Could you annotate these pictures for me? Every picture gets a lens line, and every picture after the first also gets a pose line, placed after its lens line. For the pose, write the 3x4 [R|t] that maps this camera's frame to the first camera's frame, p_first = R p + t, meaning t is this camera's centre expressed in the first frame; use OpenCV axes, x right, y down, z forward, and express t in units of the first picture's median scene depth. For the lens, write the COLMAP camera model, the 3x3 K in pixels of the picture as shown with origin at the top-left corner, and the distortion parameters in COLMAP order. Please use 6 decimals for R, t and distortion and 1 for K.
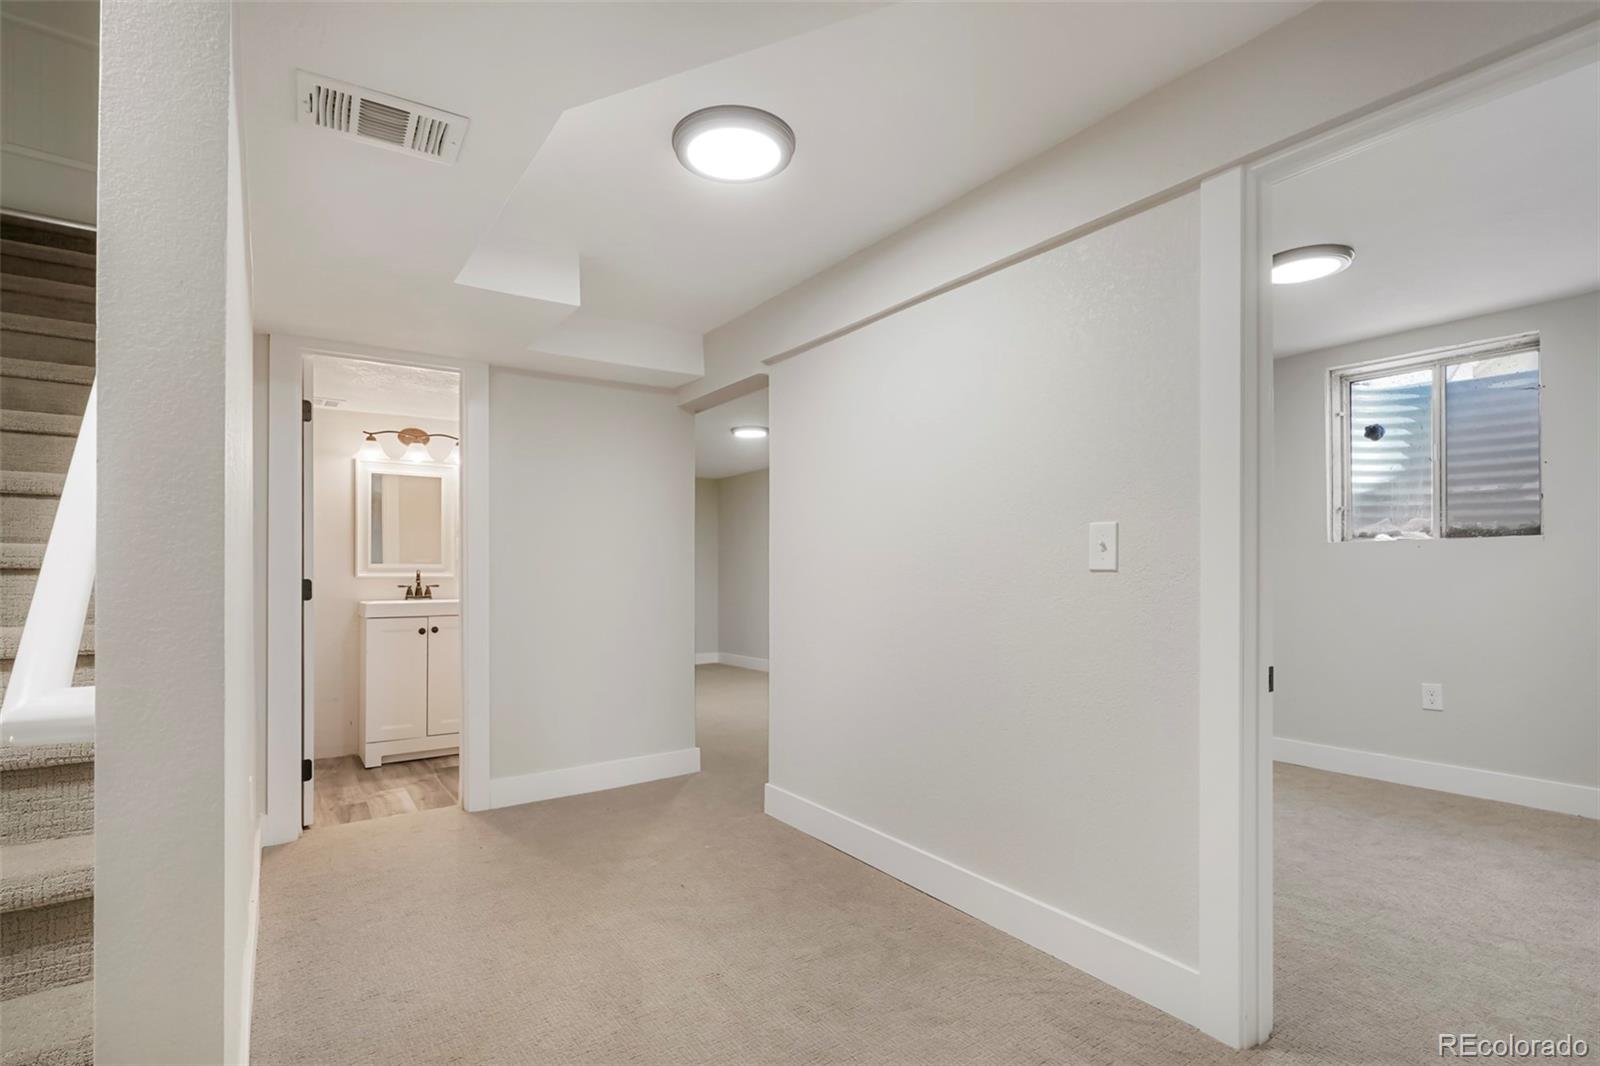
lens RADIAL K [[760.9, 0, 802.3], [0, 760.9, 575.7], [0, 0, 1]] dist [-0.000096, 0.000406]
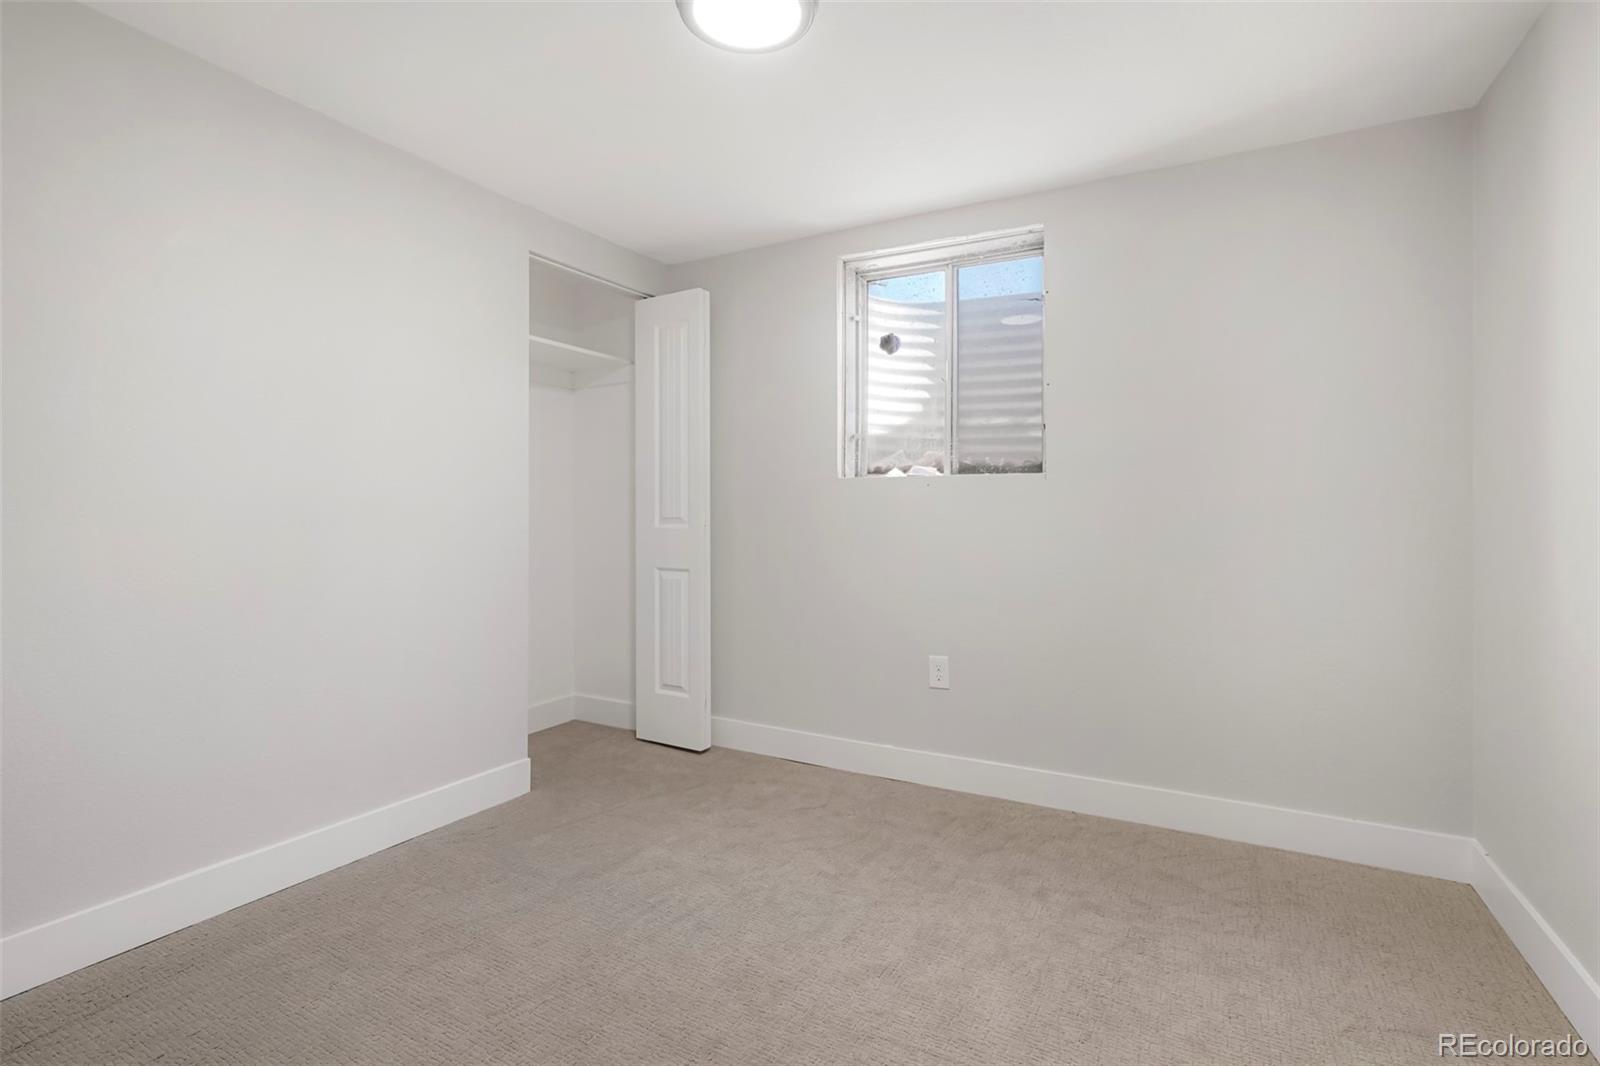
lens RADIAL K [[738.6, 0, 801.7], [0, 738.6, 531.0], [0, 0, 1]] dist [-0.005053, 0.004495]
pose [[0.897495, -0.011115, 0.440885, 0.324881], [-0.000607, 0.999650, 0.026439, -0.009440], [-0.441025, -0.023996, 0.897174, 0.336128]]
